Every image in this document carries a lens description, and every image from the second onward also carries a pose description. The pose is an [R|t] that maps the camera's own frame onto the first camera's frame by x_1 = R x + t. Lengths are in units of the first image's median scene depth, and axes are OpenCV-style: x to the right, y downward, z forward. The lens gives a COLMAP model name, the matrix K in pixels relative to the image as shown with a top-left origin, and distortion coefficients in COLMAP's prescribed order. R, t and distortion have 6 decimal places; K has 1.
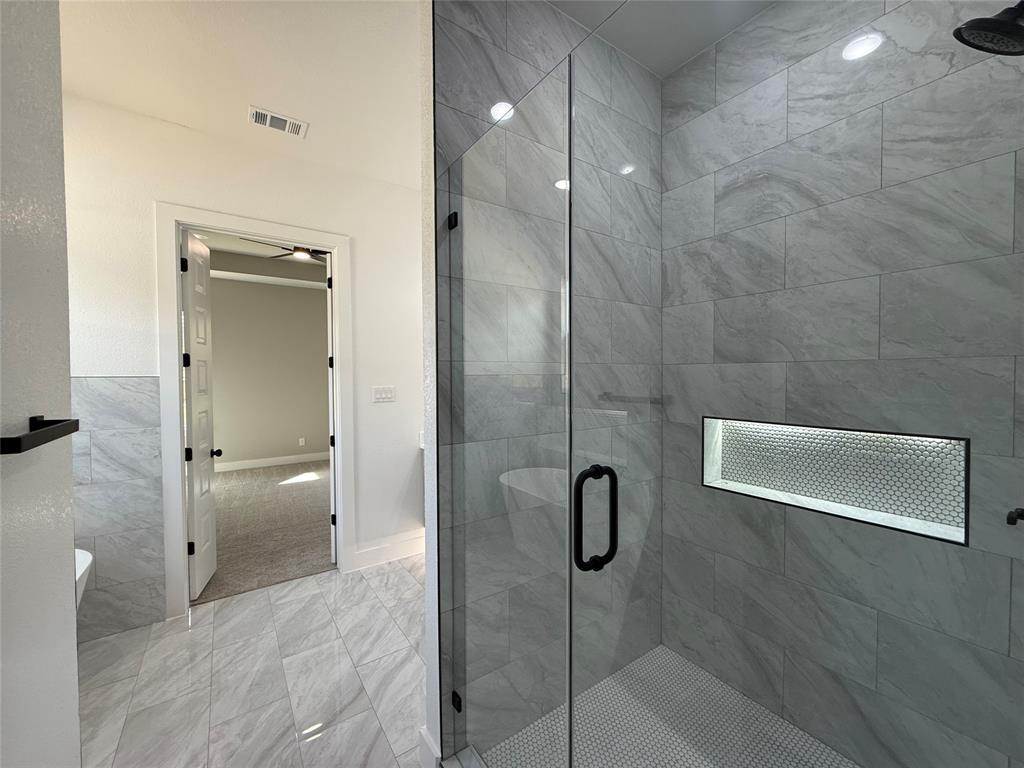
lens RADIAL K [[411.1, 0, 508.0], [0, 411.1, 383.5], [0, 0, 1]] dist [-0.002548, 0.000731]
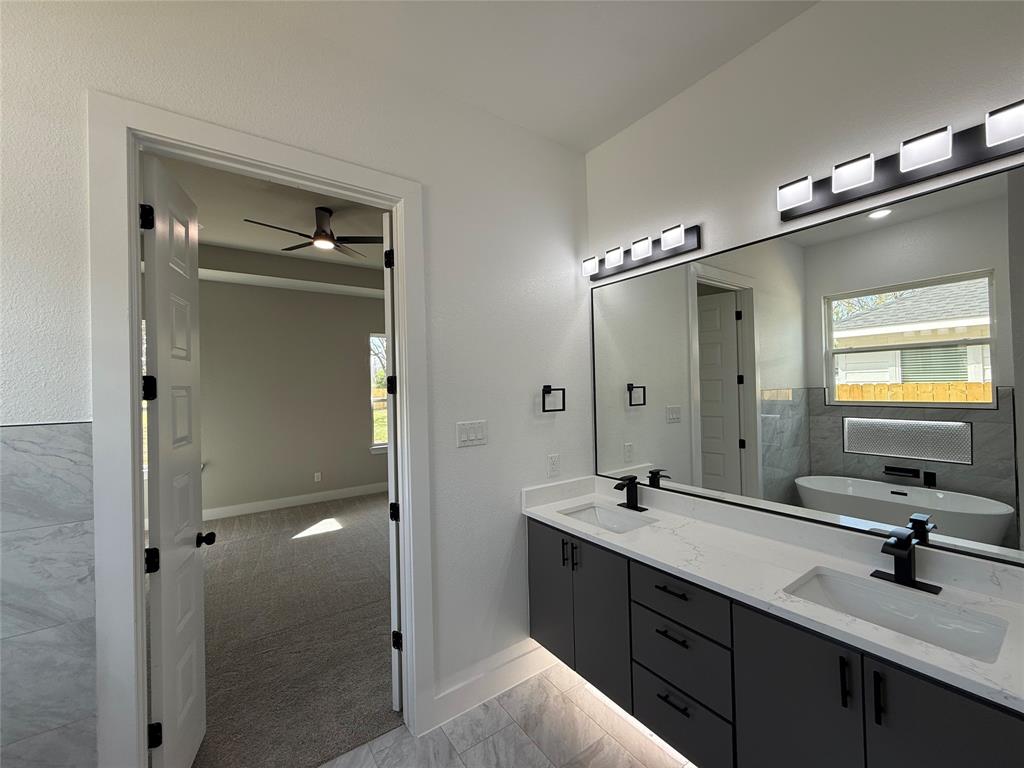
lens RADIAL K [[411.1, 0, 508.2], [0, 411.1, 383.5], [0, 0, 1]] dist [-0.002548, 0.000731]
pose [[0.999847, -0.017123, -0.003647, -0.264259], [0.016996, 0.999331, -0.032390, -0.032557], [0.004199, 0.032323, 0.999469, 0.397367]]
